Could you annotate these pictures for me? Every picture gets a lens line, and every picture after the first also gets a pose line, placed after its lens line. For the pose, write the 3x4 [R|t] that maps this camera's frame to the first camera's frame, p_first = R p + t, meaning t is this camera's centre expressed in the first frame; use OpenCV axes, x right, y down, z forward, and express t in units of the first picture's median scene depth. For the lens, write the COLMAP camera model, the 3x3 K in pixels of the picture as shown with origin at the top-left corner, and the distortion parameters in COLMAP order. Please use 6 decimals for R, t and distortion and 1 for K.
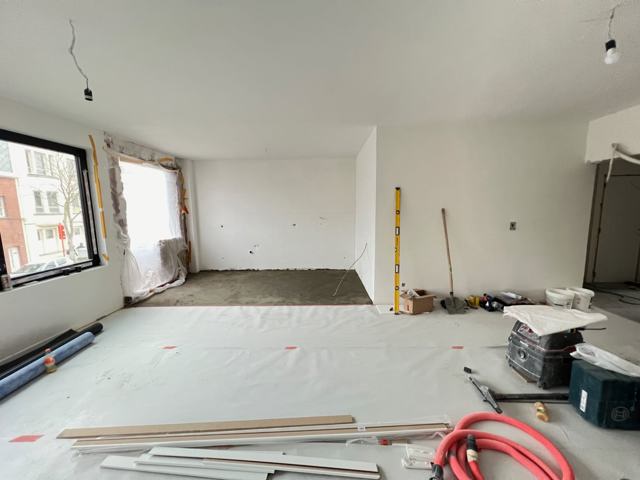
lens RADIAL K [[255.2, 0, 320.1], [0, 255.2, 241.0], [0, 0, 1]] dist [-0.003345, 0.000022]
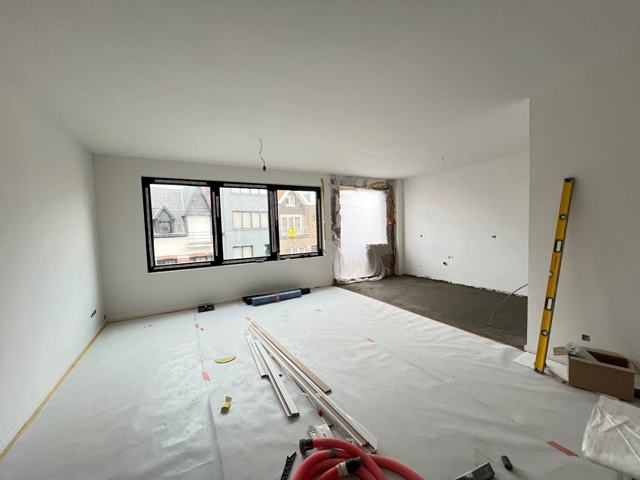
lens RADIAL K [[255.2, 0, 318.8], [0, 255.2, 240.0], [0, 0, 1]] dist [-0.003345, 0.000022]
pose [[0.494715, 0.041010, -0.868087, 0.477340], [-0.087422, 0.996168, -0.002761, 0.000242], [0.864647, 0.077256, 0.496405, 0.135295]]
